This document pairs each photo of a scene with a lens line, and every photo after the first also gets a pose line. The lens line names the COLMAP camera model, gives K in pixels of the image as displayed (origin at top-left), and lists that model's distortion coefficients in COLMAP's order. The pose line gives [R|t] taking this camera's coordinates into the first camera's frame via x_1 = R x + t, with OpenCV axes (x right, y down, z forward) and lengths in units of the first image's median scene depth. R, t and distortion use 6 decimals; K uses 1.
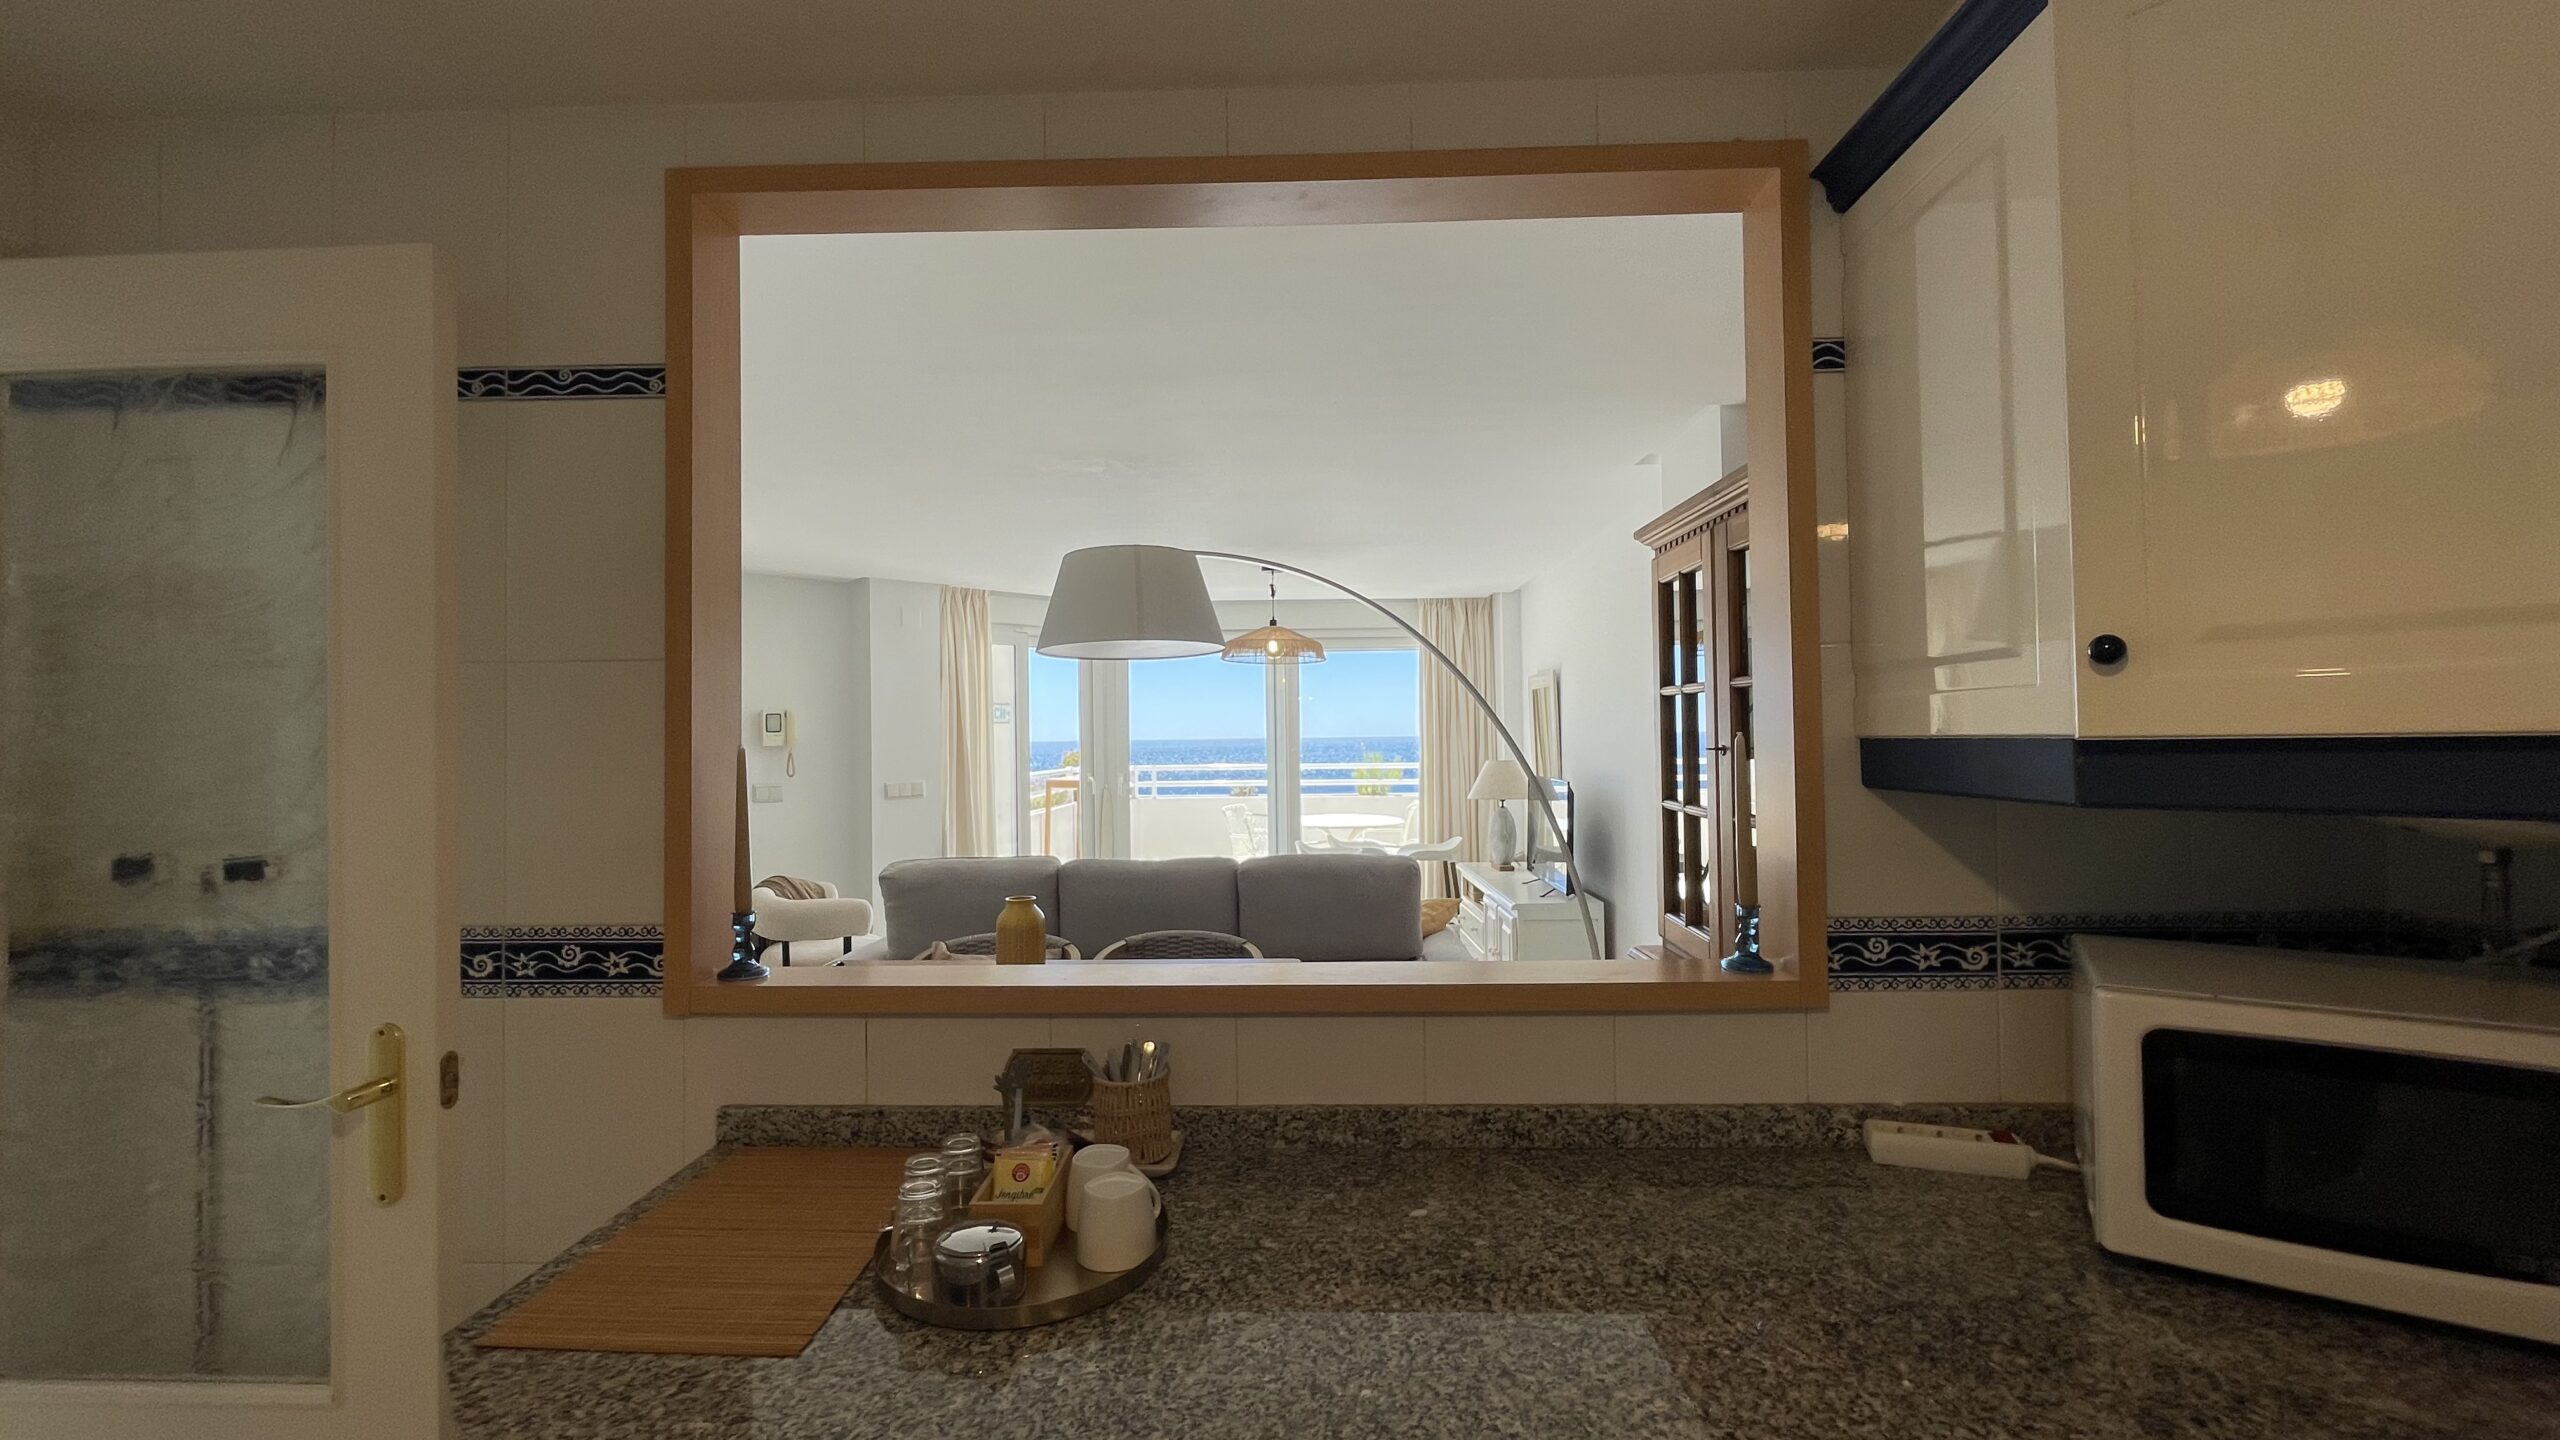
lens RADIAL K [[1035.9, 0, 1275.6], [0, 1035.9, 718.0], [0, 0, 1]] dist [-0.002929, -0.000274]
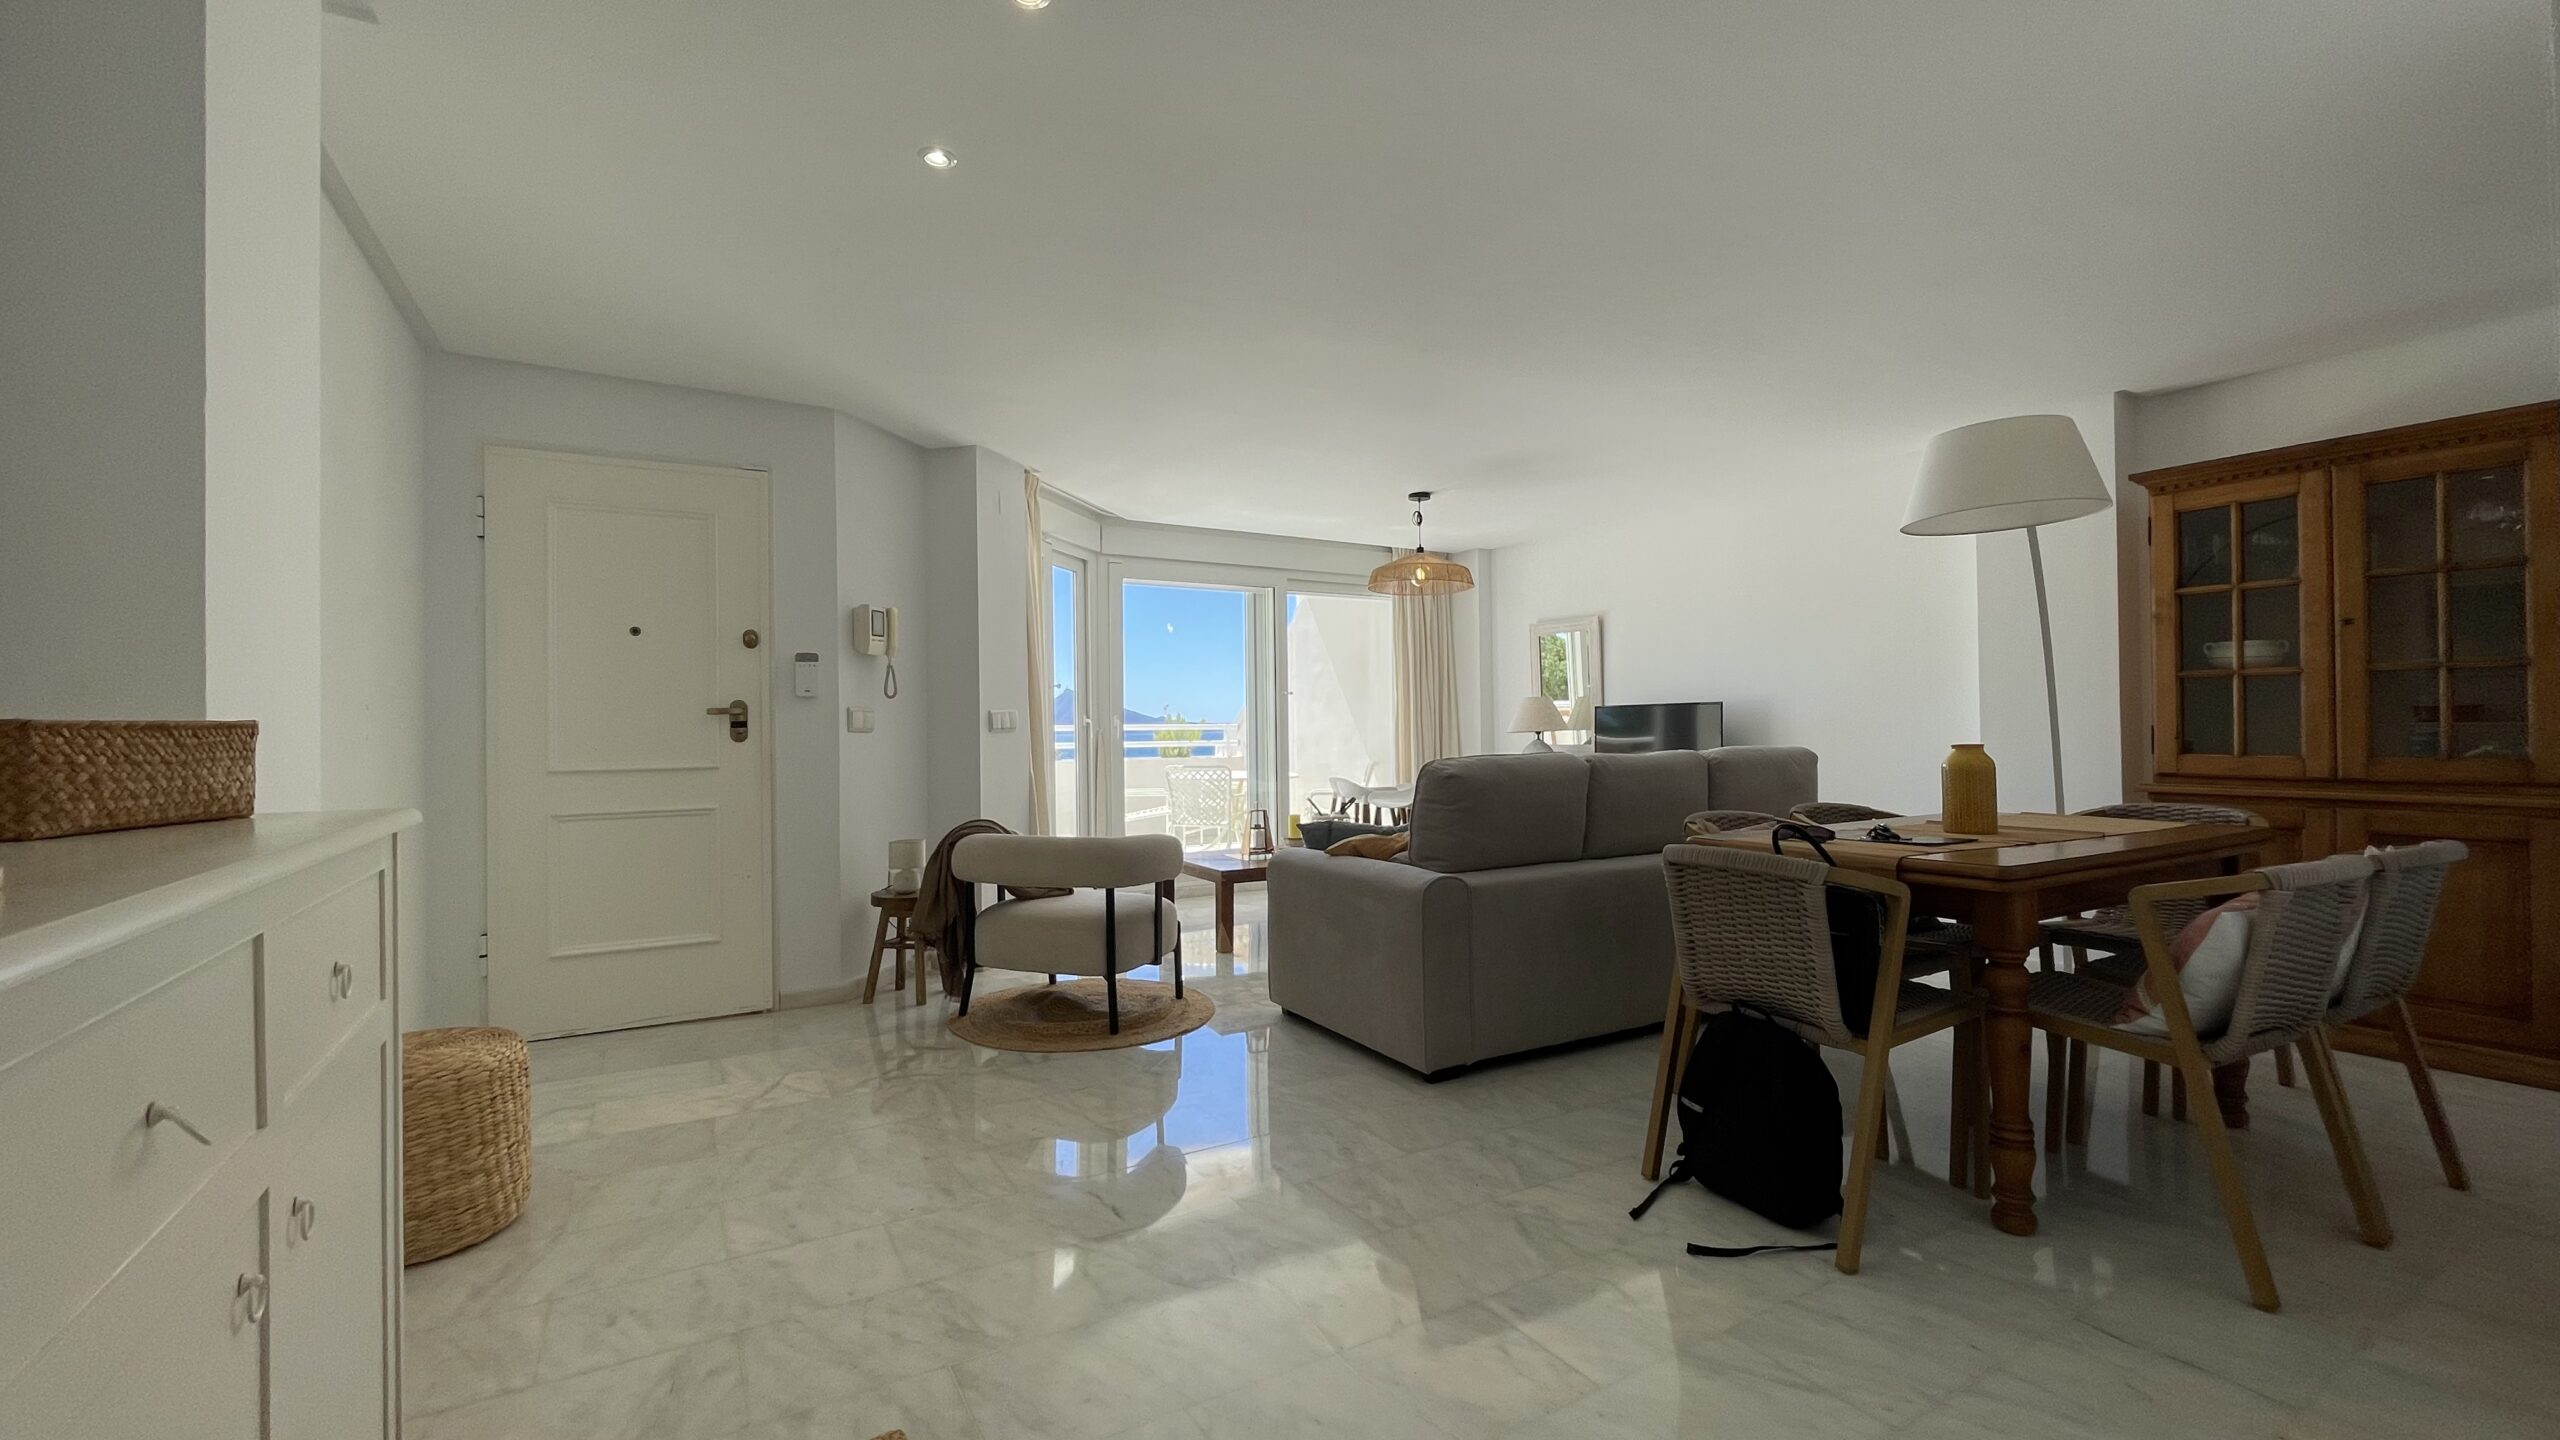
lens RADIAL K [[1035.9, 0, 1275.6], [0, 1035.9, 718.0], [0, 0, 1]] dist [-0.002929, -0.000274]
pose [[0.847022, 0.008063, 0.531497, -1.771125], [-0.007609, 0.999966, -0.003043, 0.201214], [-0.531504, -0.001466, 0.847055, 0.626576]]
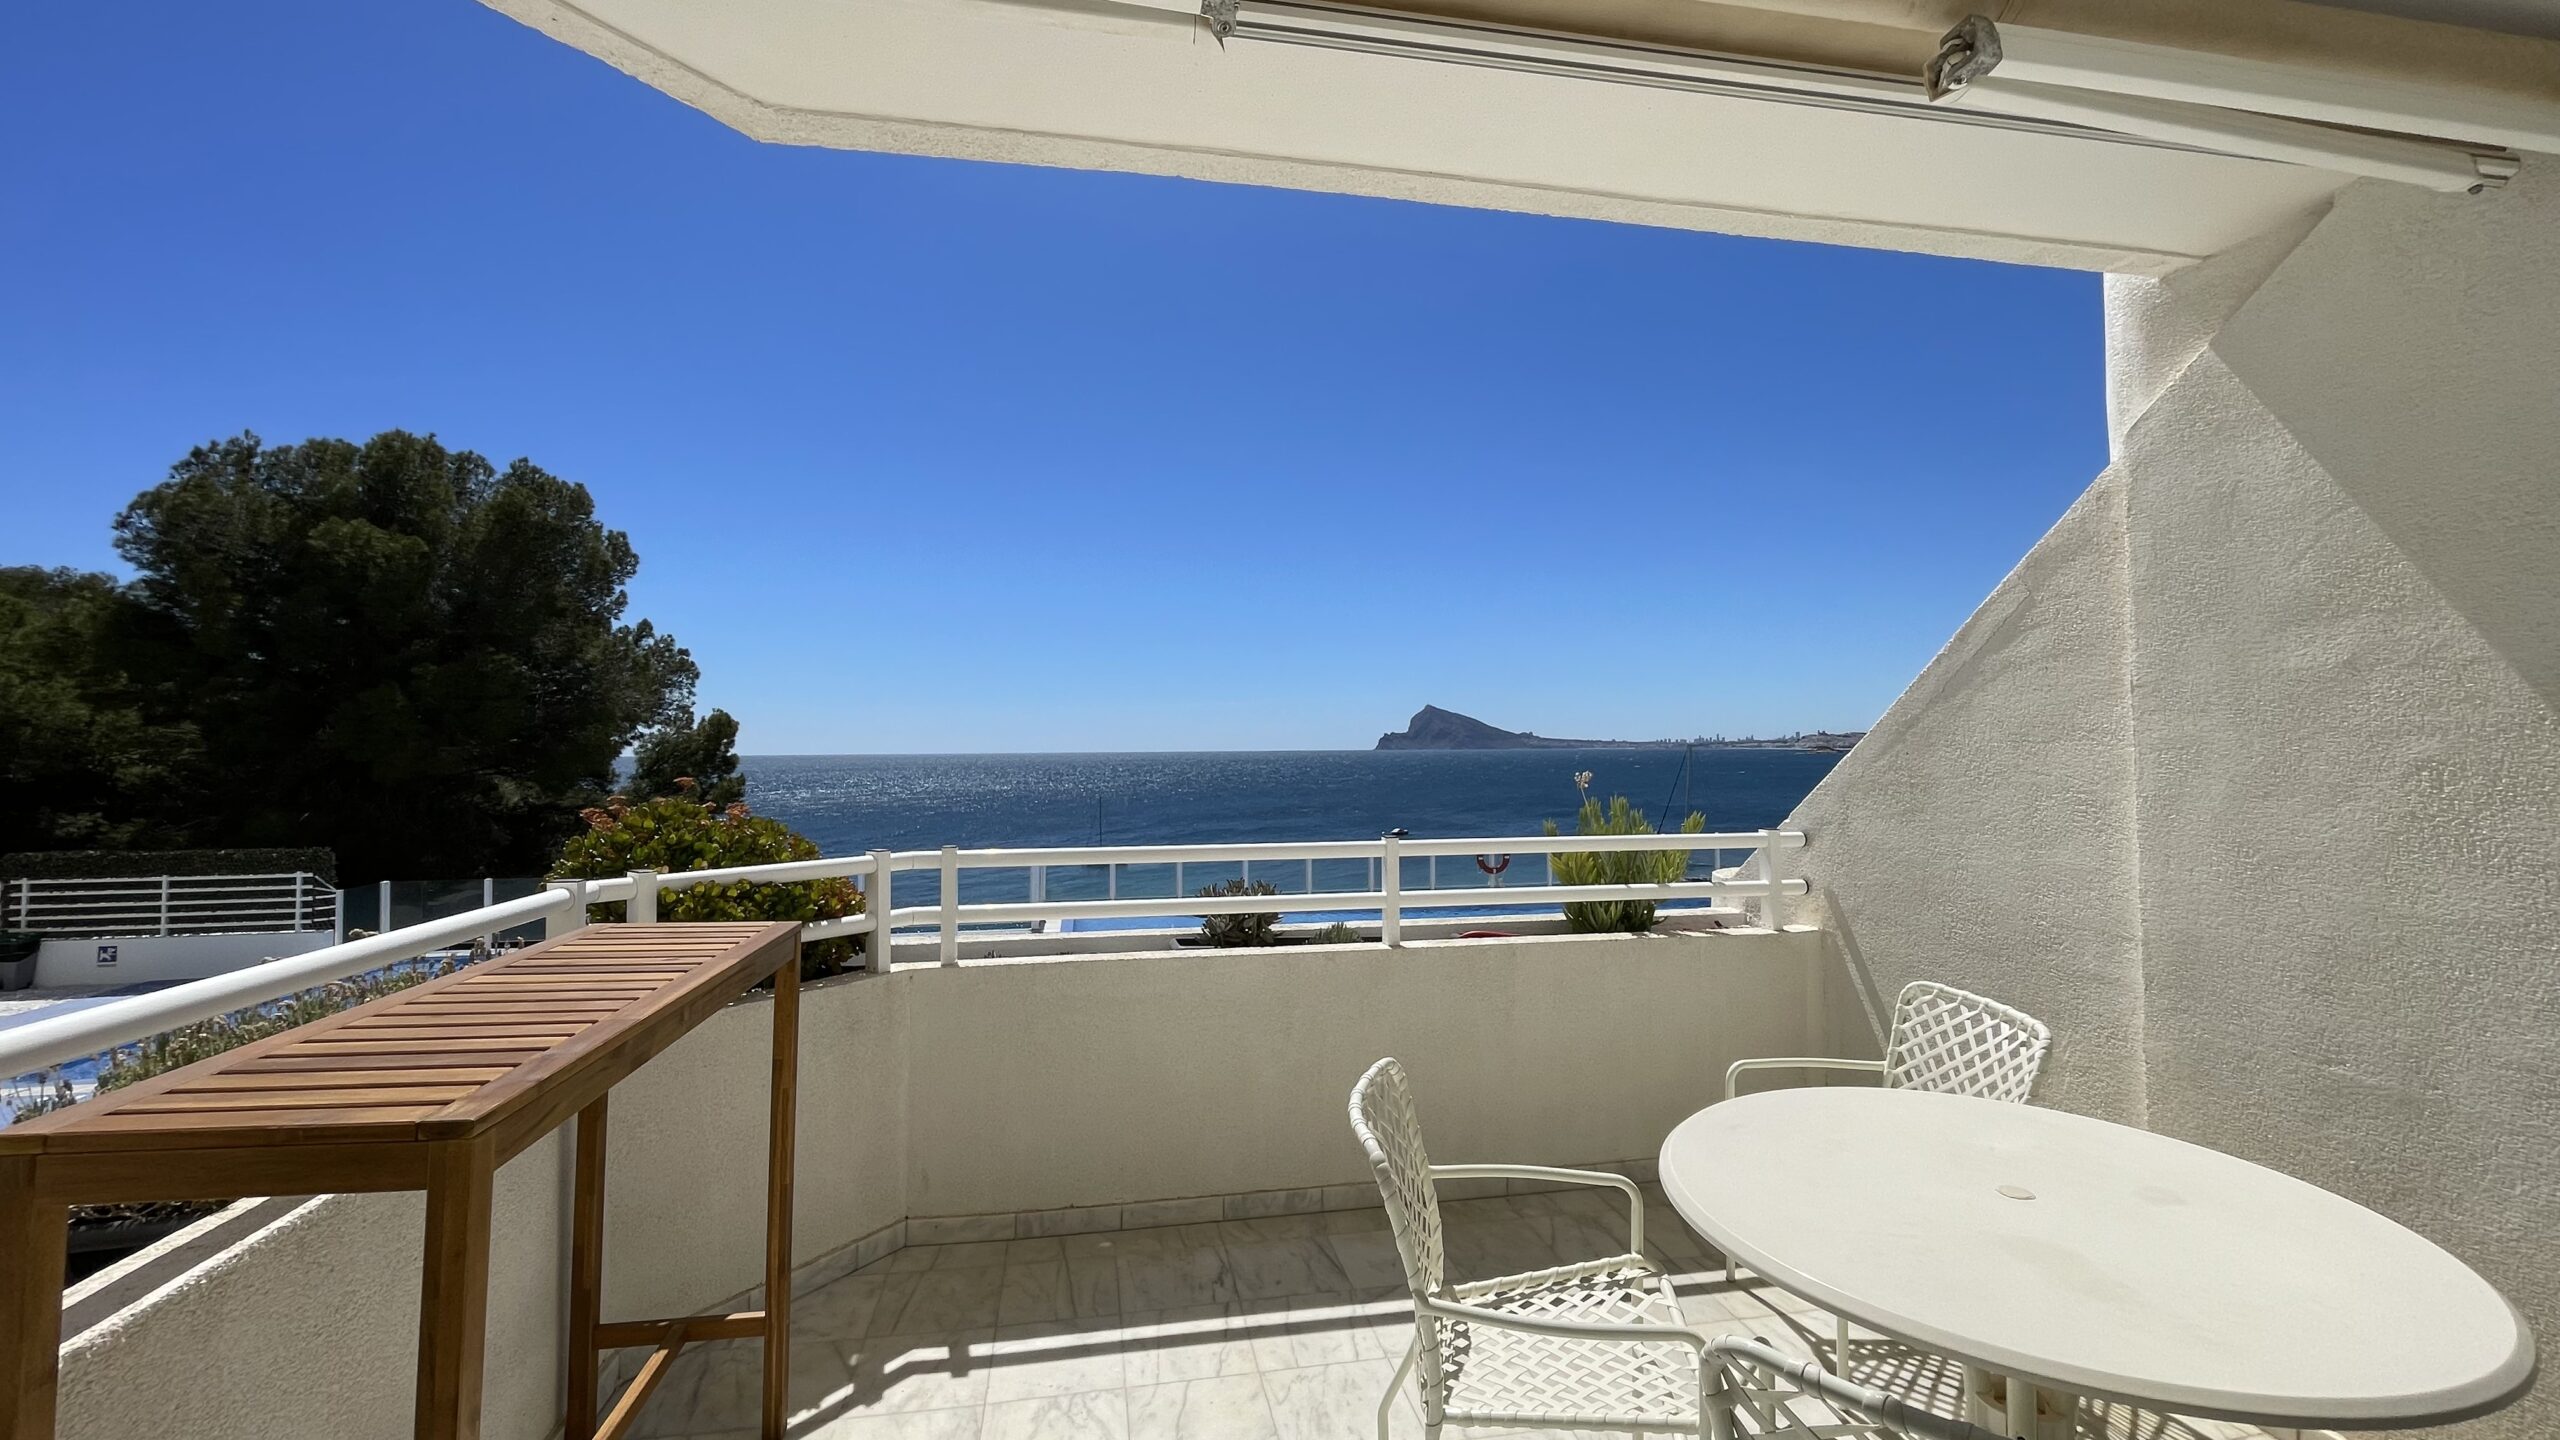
lens RADIAL K [[1035.9, 0, 1275.6], [0, 1035.9, 718.0], [0, 0, 1]] dist [-0.002929, -0.000274]
pose [[0.976869, 0.014480, 0.213346, -0.456725], [-0.011226, 0.999802, -0.016459, 0.065143], [-0.213542, 0.013683, 0.976838, 3.521685]]
